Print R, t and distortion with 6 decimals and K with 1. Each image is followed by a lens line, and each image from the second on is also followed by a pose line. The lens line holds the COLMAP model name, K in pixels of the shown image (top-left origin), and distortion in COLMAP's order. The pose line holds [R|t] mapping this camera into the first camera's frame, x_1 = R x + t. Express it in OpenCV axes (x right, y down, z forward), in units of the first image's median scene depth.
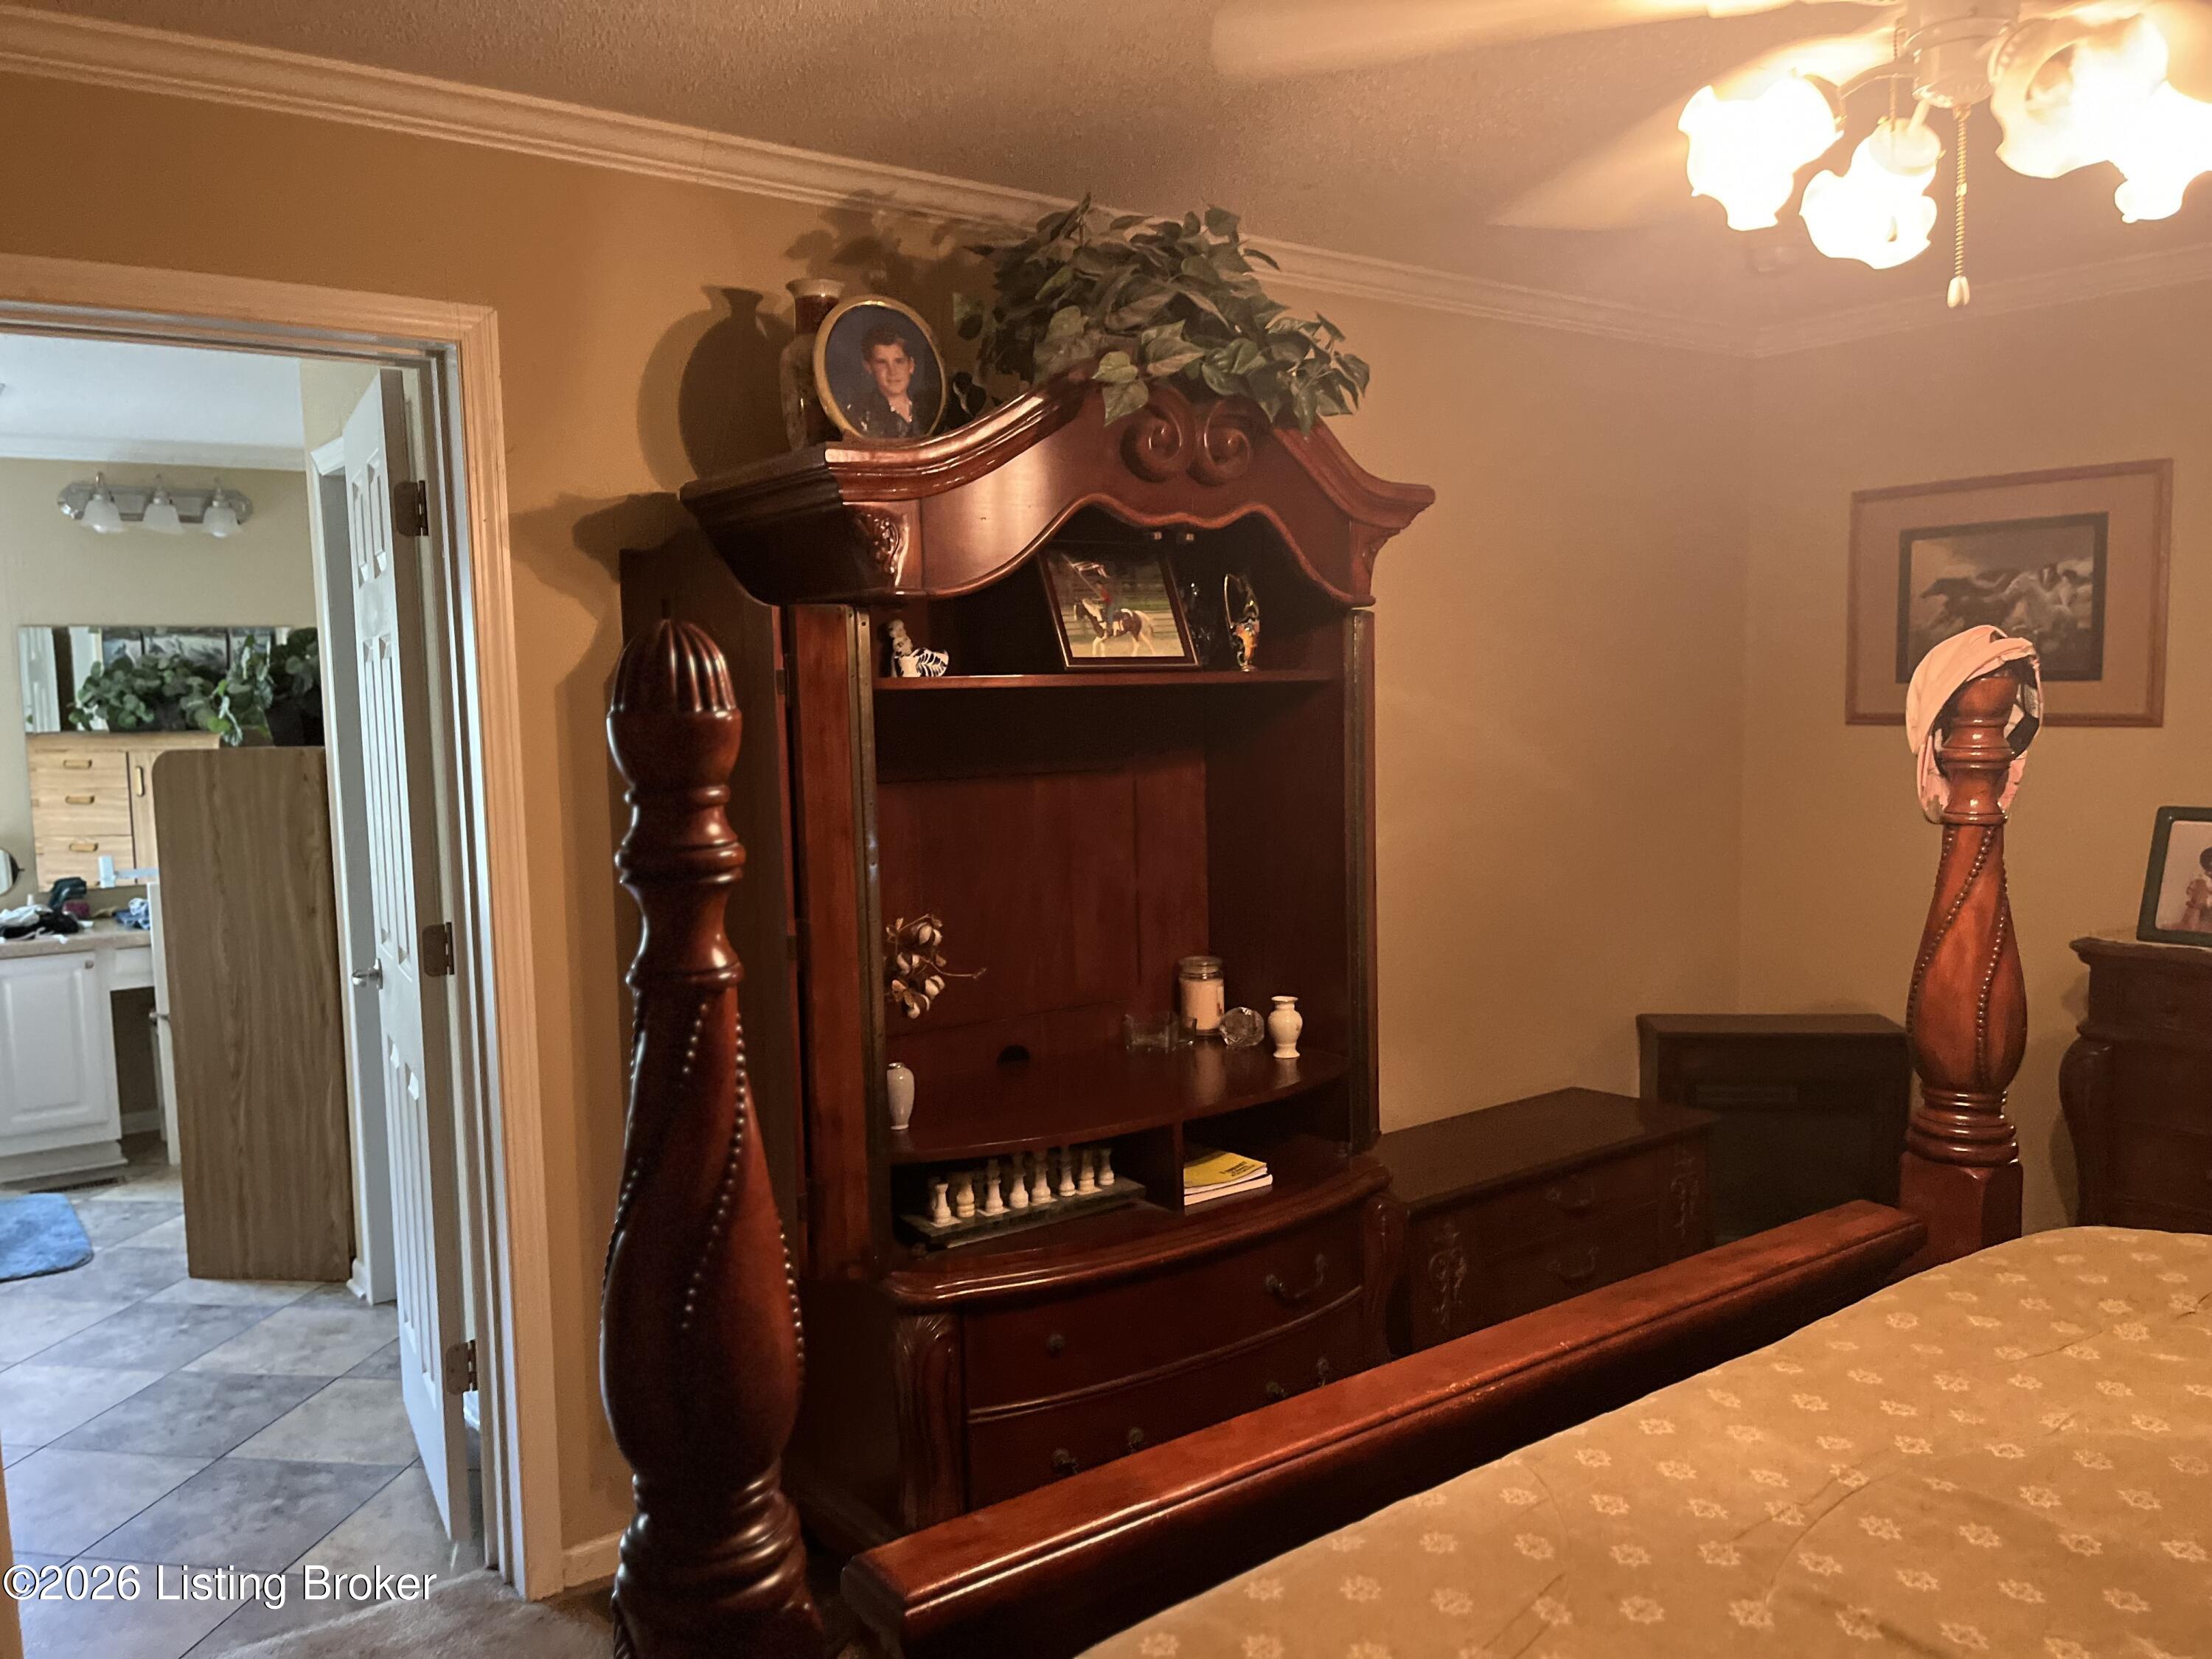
lens RADIAL K [[1684.6, 0, 1101.9], [0, 1684.6, 833.5], [0, 0, 1]] dist [0.066810, -0.088154]
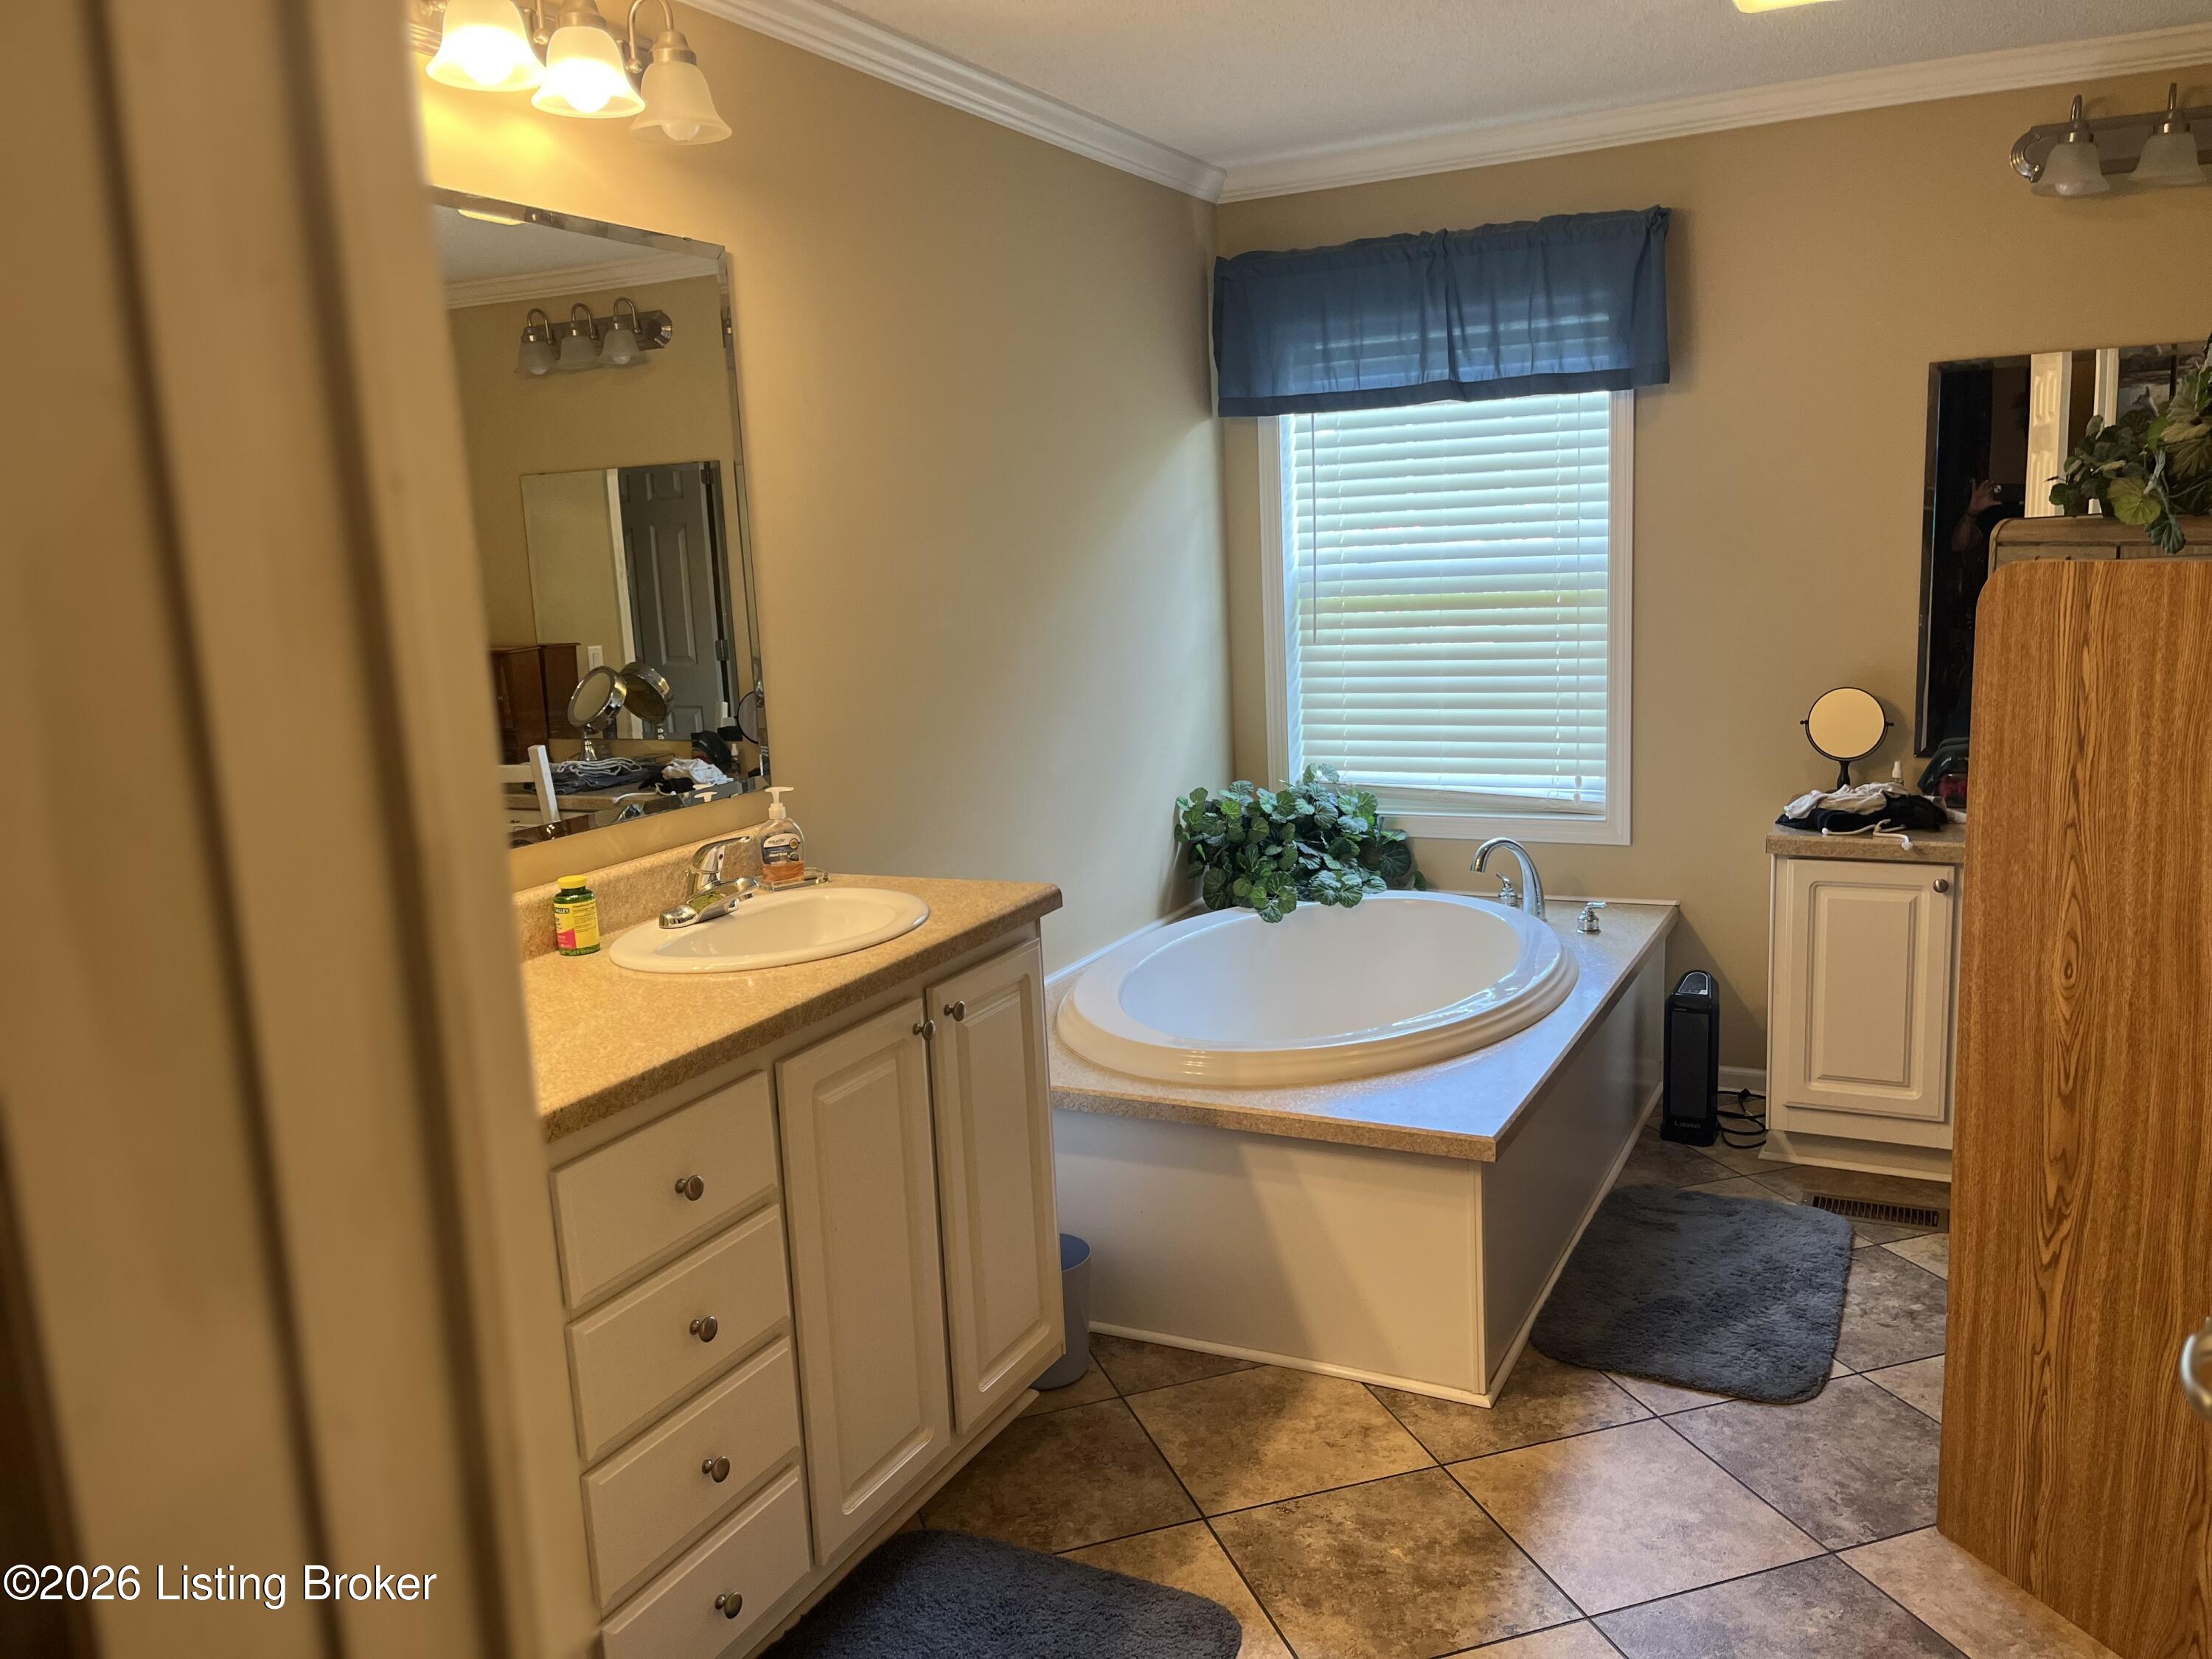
lens RADIAL K [[1684.6, 0, 1099.4], [0, 1684.6, 839.2], [0, 0, 1]] dist [0.066810, -0.088154]
pose [[0.445198, 0.158610, -0.881273, -0.206297], [-0.041176, 0.986772, 0.156796, -0.036396], [0.894485, -0.033519, 0.445840, 0.524200]]
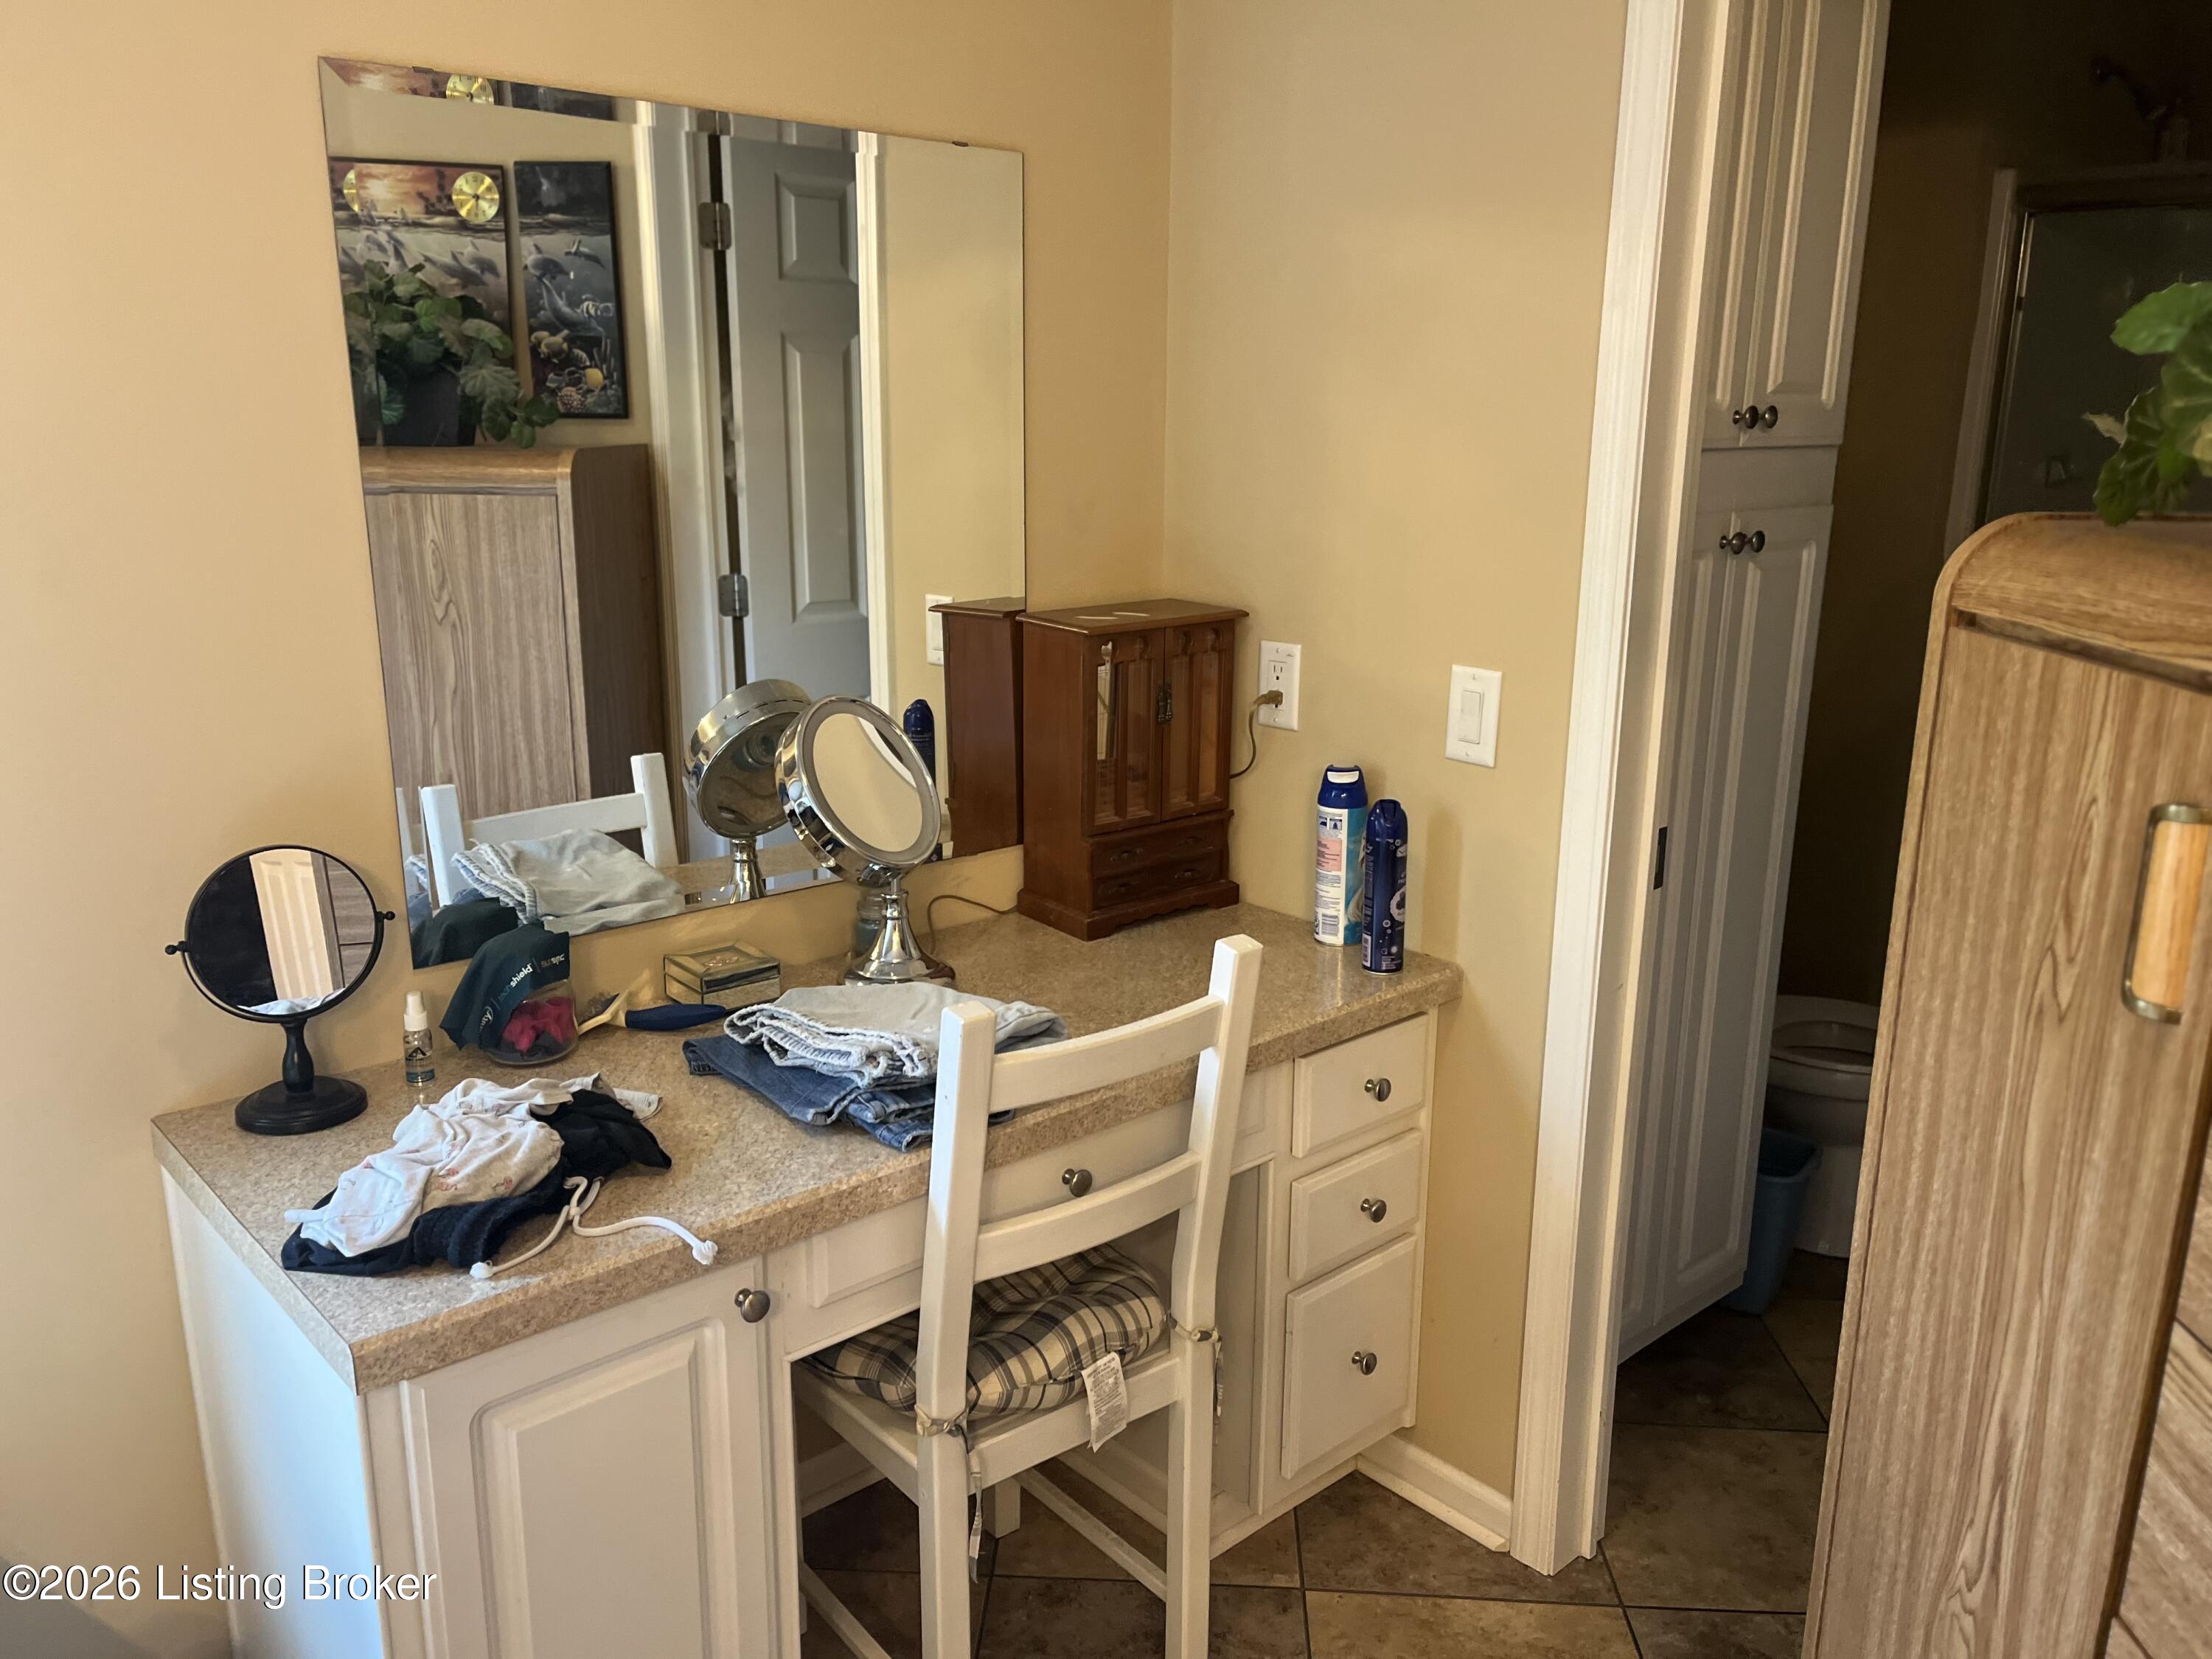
lens RADIAL K [[1684.6, 0, 1108.1], [0, 1684.6, 829.1], [0, 0, 1]] dist [0.066810, -0.088154]
pose [[0.993673, 0.011397, 0.111733, -0.705449], [-0.028964, 0.987191, 0.156889, -0.060967], [-0.108514, -0.159133, 0.981275, 0.900942]]
